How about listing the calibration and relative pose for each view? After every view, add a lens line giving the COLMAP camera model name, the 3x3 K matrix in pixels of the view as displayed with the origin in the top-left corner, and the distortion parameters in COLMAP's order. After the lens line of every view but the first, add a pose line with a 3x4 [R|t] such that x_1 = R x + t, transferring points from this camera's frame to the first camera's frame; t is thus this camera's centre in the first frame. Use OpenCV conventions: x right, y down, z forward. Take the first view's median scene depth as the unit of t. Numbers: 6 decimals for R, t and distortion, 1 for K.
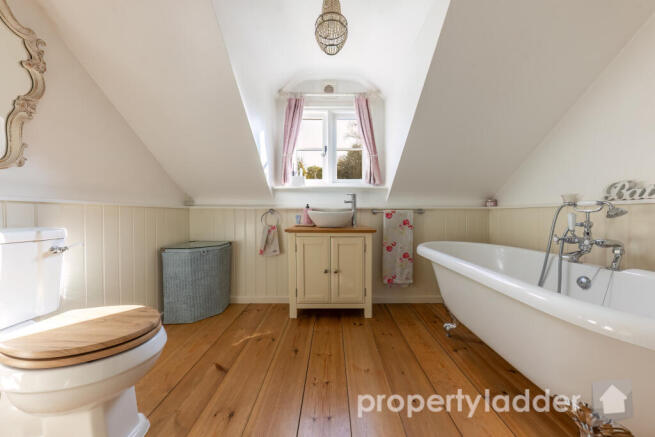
lens RADIAL K [[227.7, 0, 329.9], [0, 227.7, 218.0], [0, 0, 1]] dist [-0.000265, -0.000153]
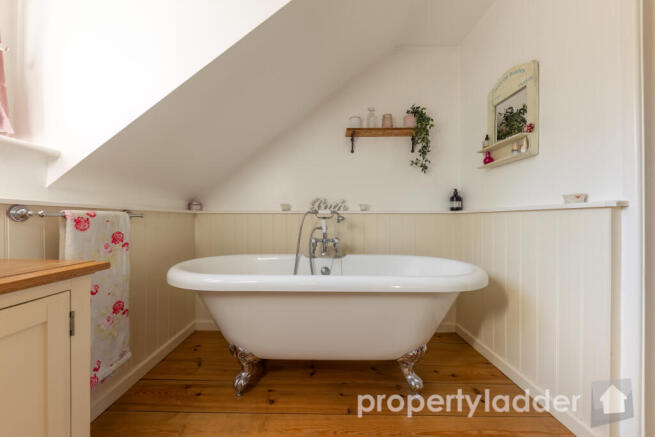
lens RADIAL K [[227.7, 0, 329.3], [0, 227.7, 217.8], [0, 0, 1]] dist [-0.000265, -0.000153]
pose [[-0.008733, 0.005474, 0.999947, -0.149232], [0.016728, 0.999846, -0.005327, -0.011981], [-0.999822, 0.016681, -0.008823, 0.585880]]
